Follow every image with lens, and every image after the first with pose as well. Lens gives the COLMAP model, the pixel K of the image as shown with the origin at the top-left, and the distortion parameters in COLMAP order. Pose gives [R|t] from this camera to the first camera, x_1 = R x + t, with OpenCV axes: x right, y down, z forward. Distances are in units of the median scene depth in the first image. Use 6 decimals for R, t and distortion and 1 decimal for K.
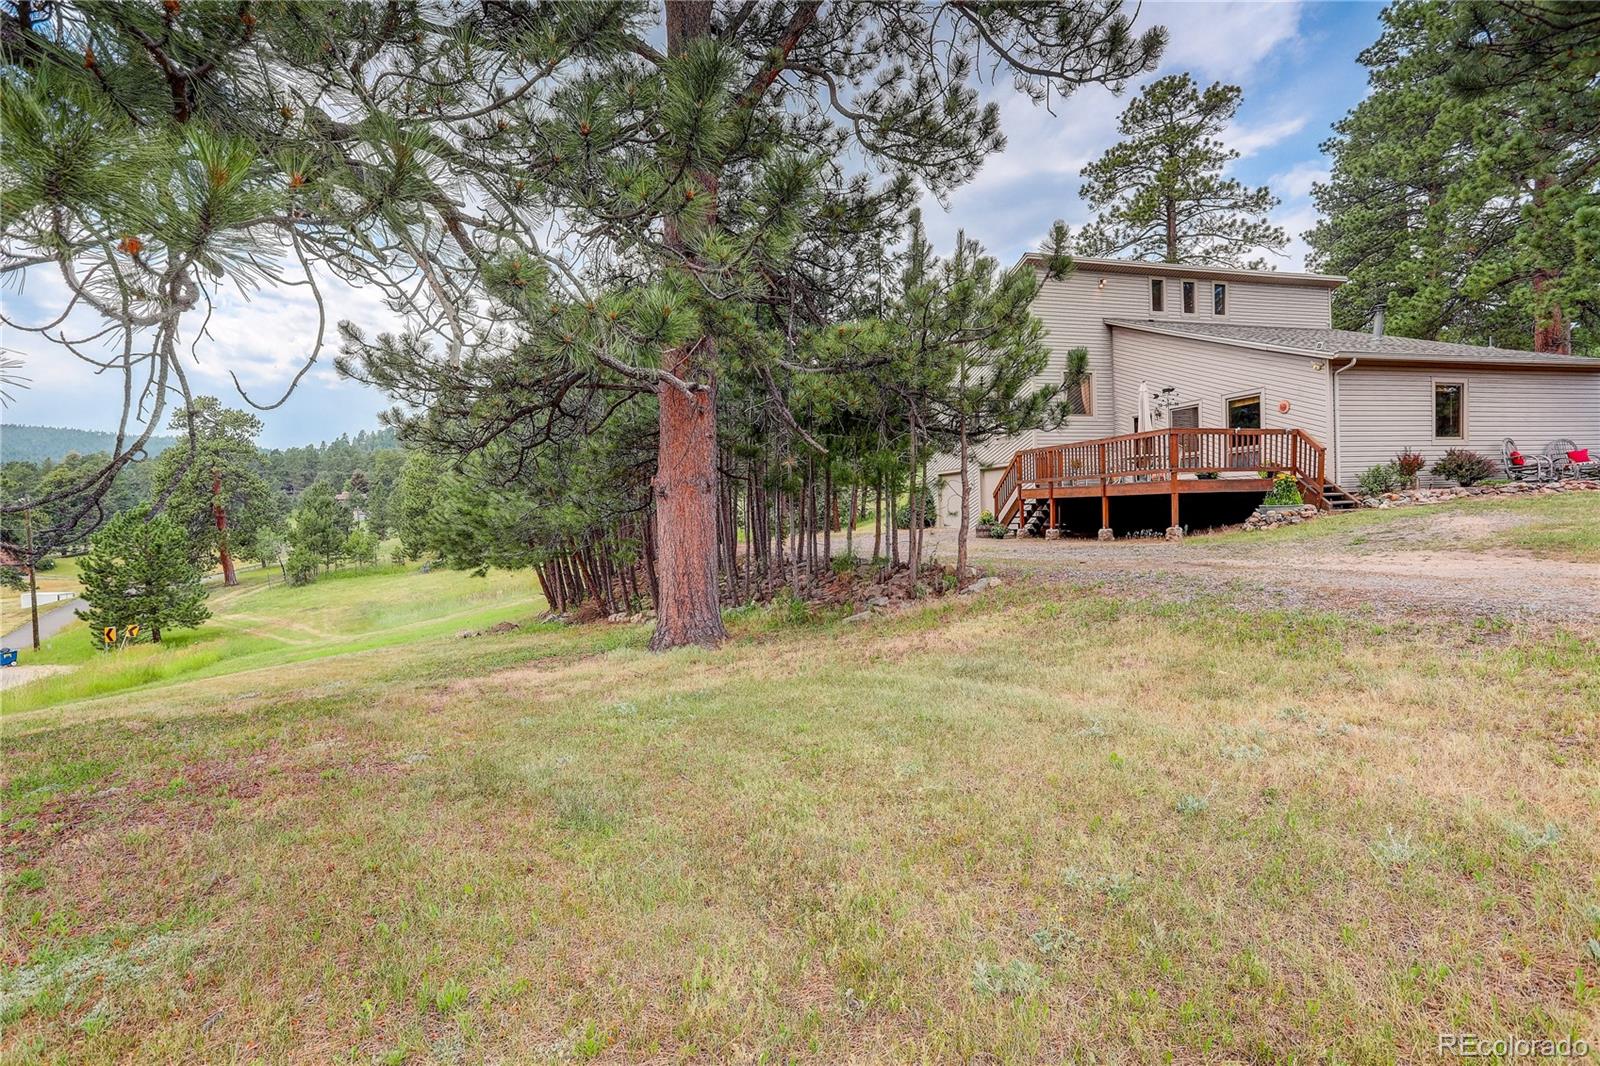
lens RADIAL K [[783.4, 0, 792.2], [0, 783.4, 535.4], [0, 0, 1]] dist [-0.058499, 0.032036]
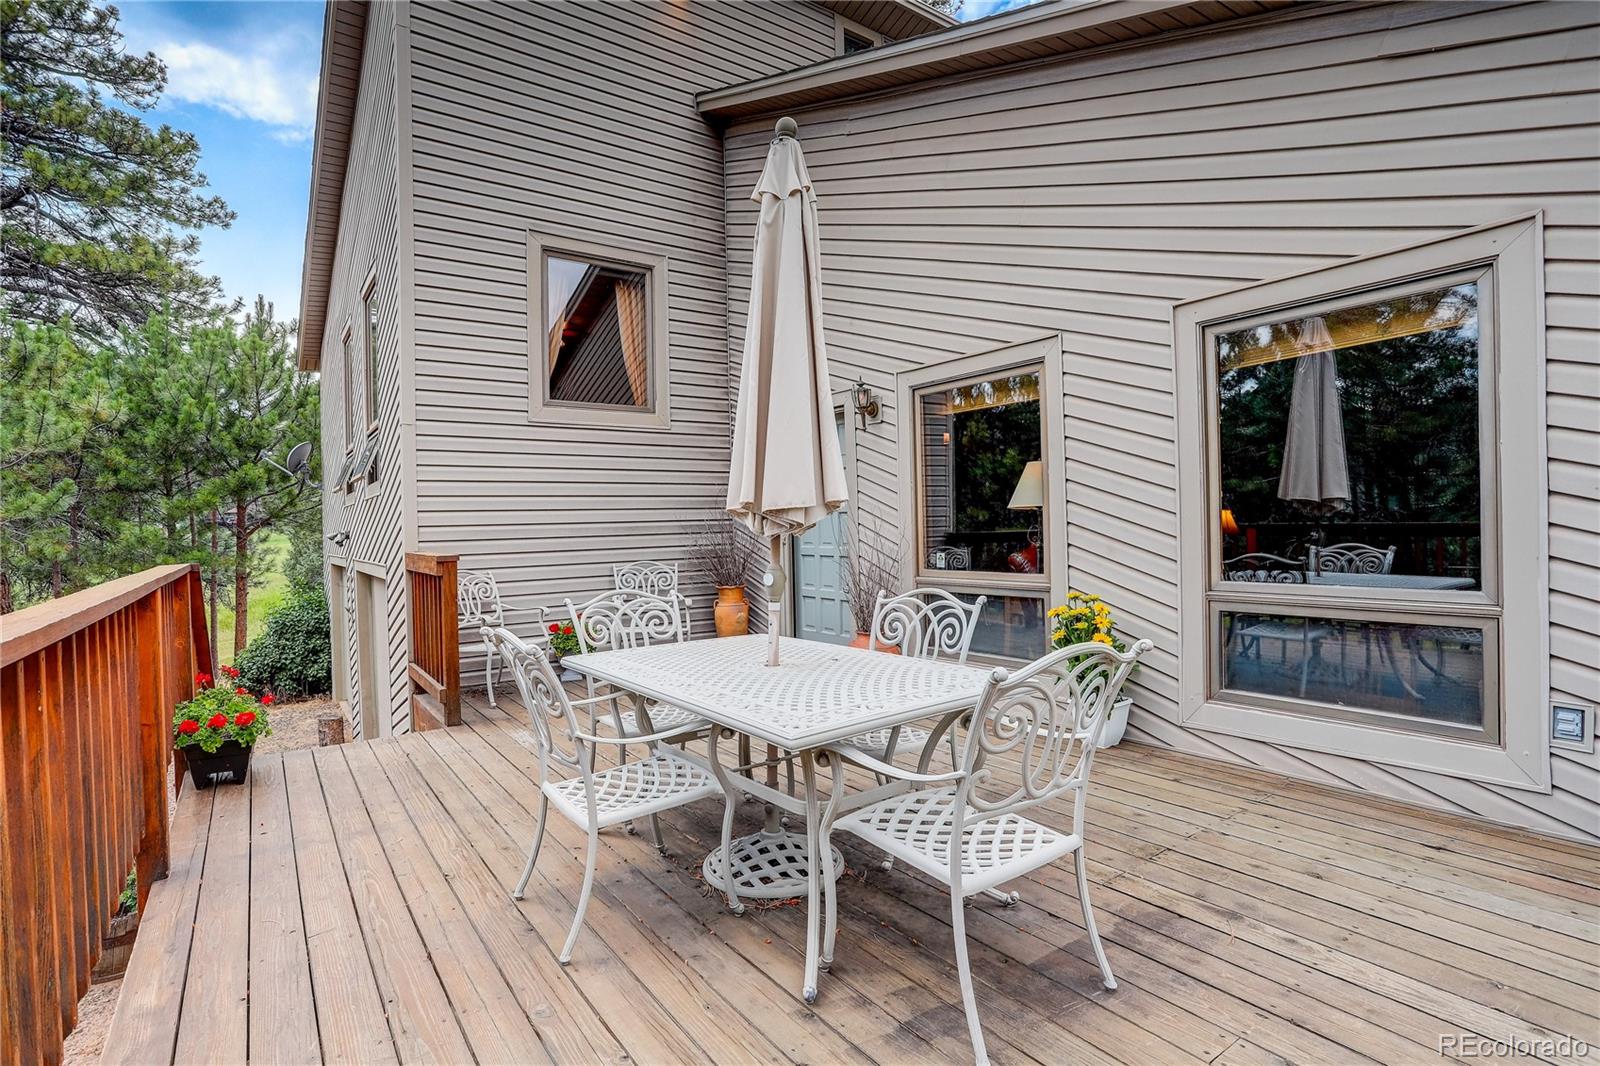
lens RADIAL K [[783.4, 0, 792.2], [0, 783.4, 535.4], [0, 0, 1]] dist [-0.058499, 0.032036]
pose [[0.933544, 0.005256, 0.358425, 0.342916], [0.005730, 0.999546, -0.029581, -0.102535], [-0.358418, 0.029669, 0.933090, 0.737166]]
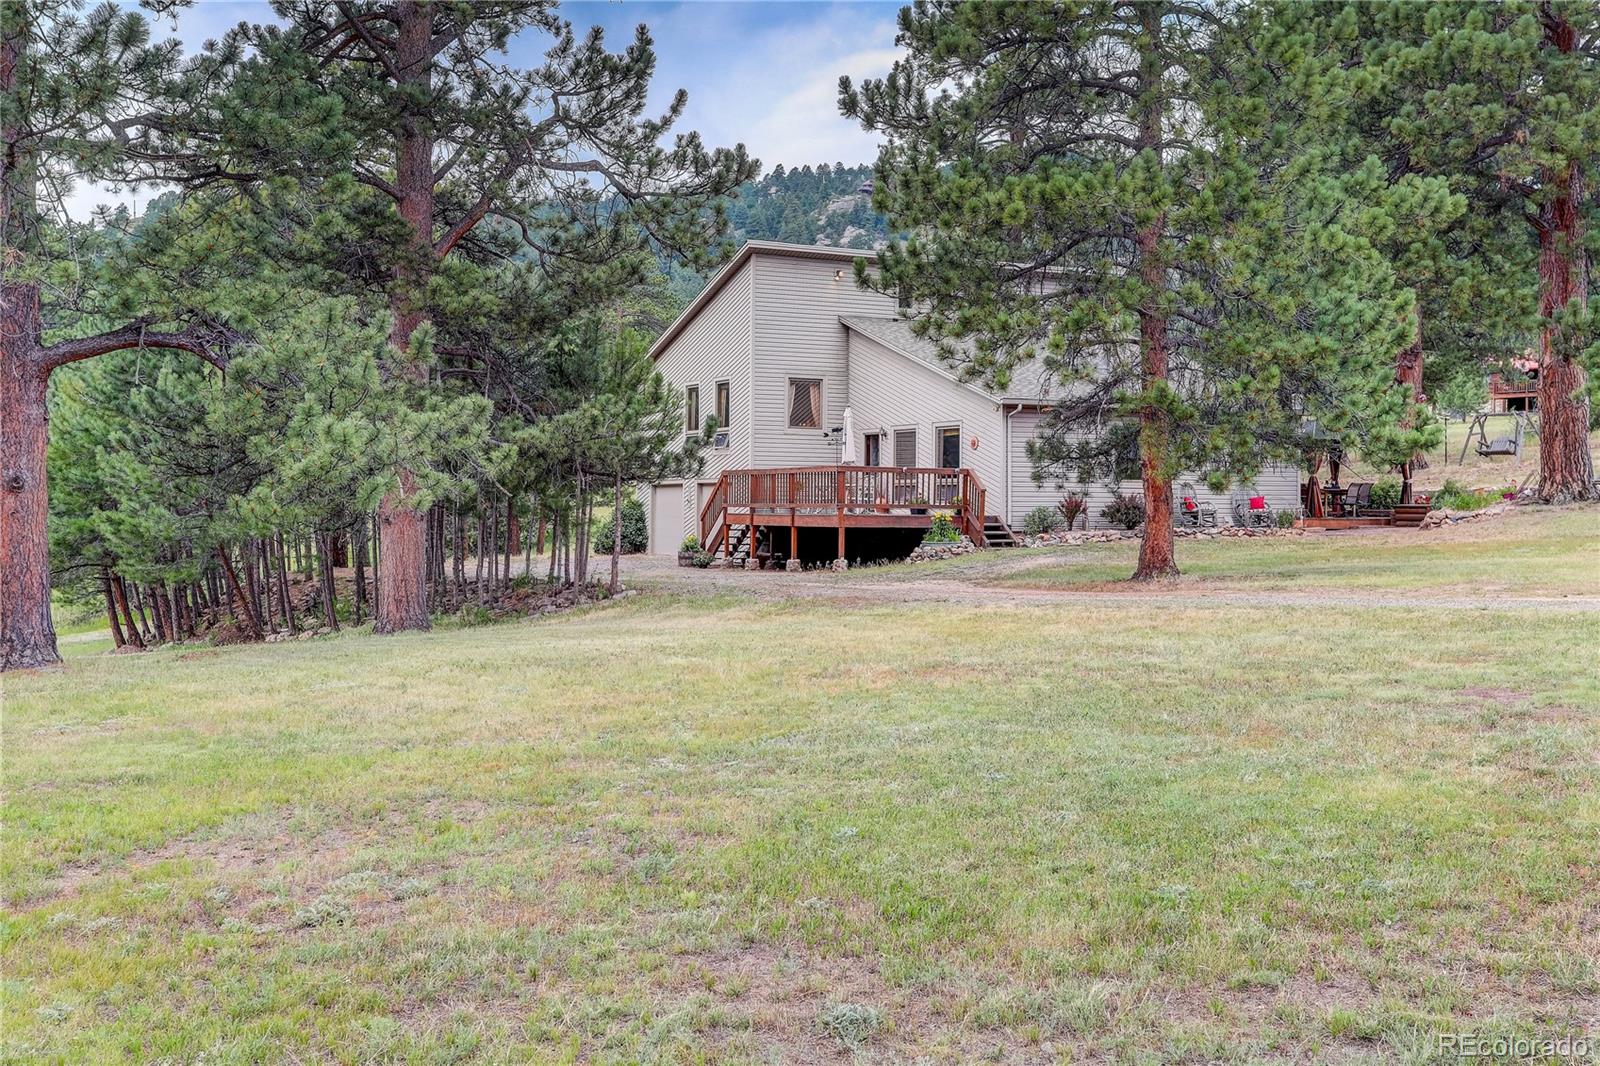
lens RADIAL K [[1747.3, 0, 800.0], [0, 1747.3, 533.0], [0, 0, 1]] dist [0.004833, 0.002462]
pose [[0.975493, 0.034350, 0.217335, -0.054295], [-0.029917, 0.999272, -0.023654, 0.007786], [-0.217989, 0.016573, 0.975810, -0.910000]]
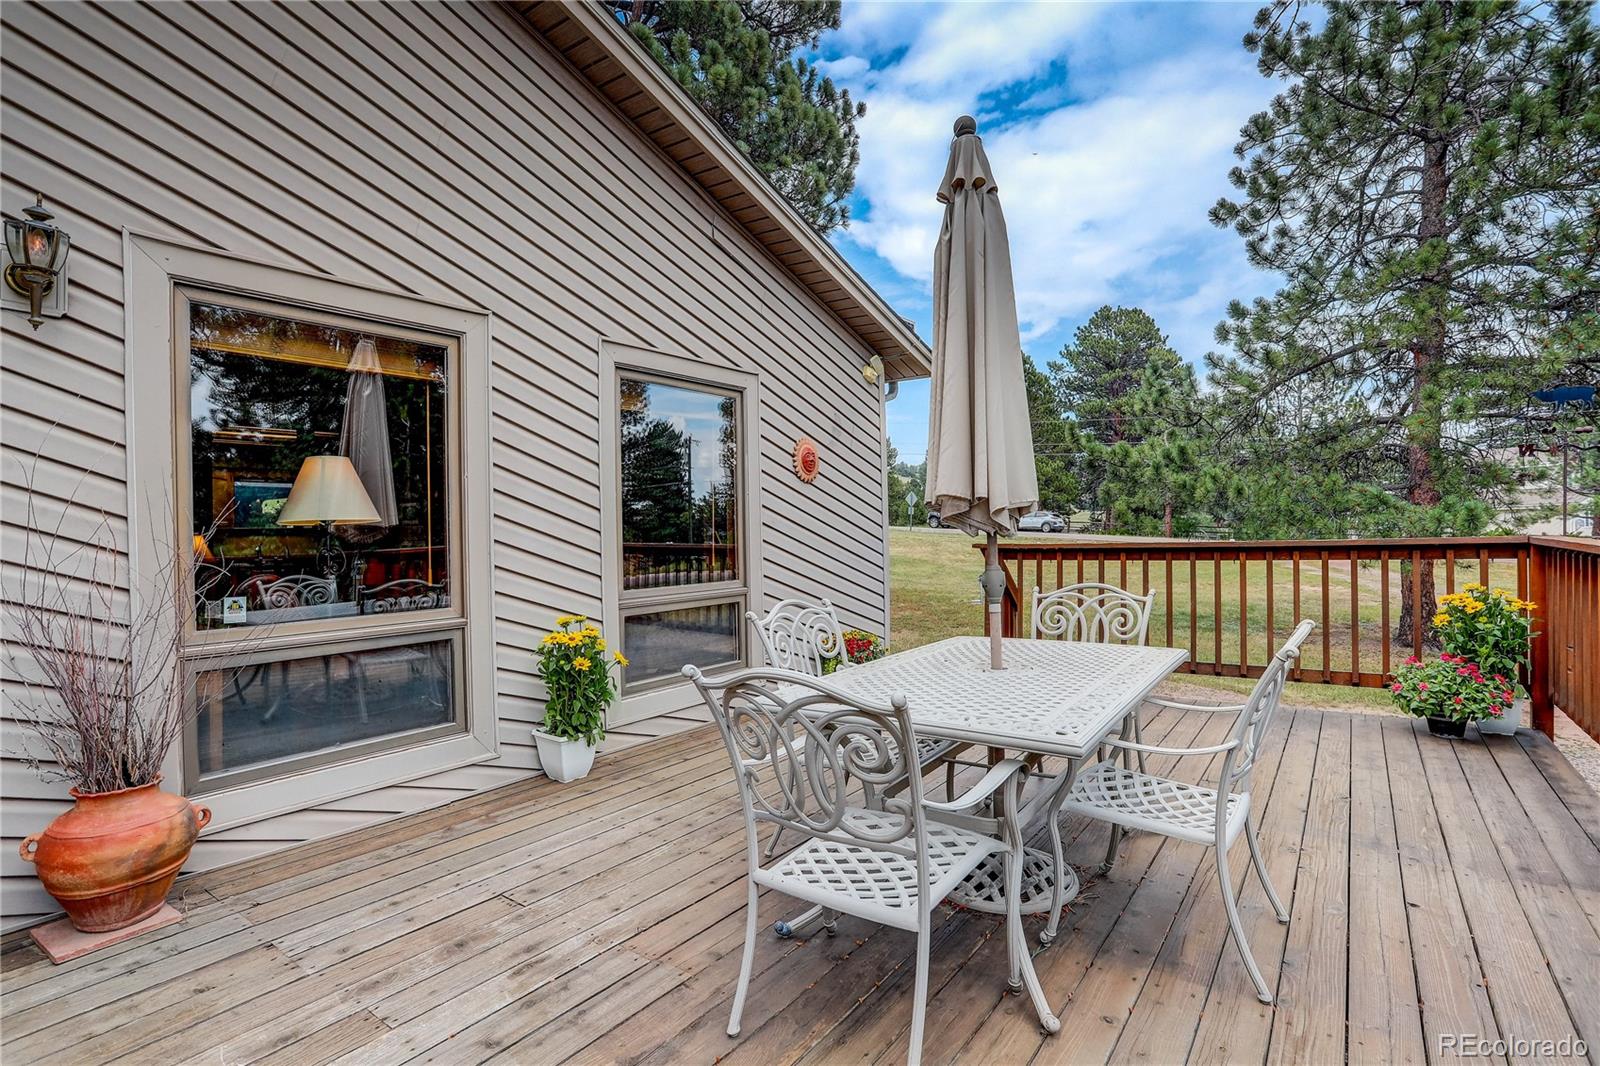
lens RADIAL K [[783.4, 0, 792.2], [0, 783.4, 535.4], [0, 0, 1]] dist [-0.058499, 0.032036]
pose [[-0.628804, 0.040217, 0.776523, 0.310500], [0.063148, 0.998004, -0.000553, -0.108404], [-0.774995, 0.048688, -0.630089, 0.954031]]
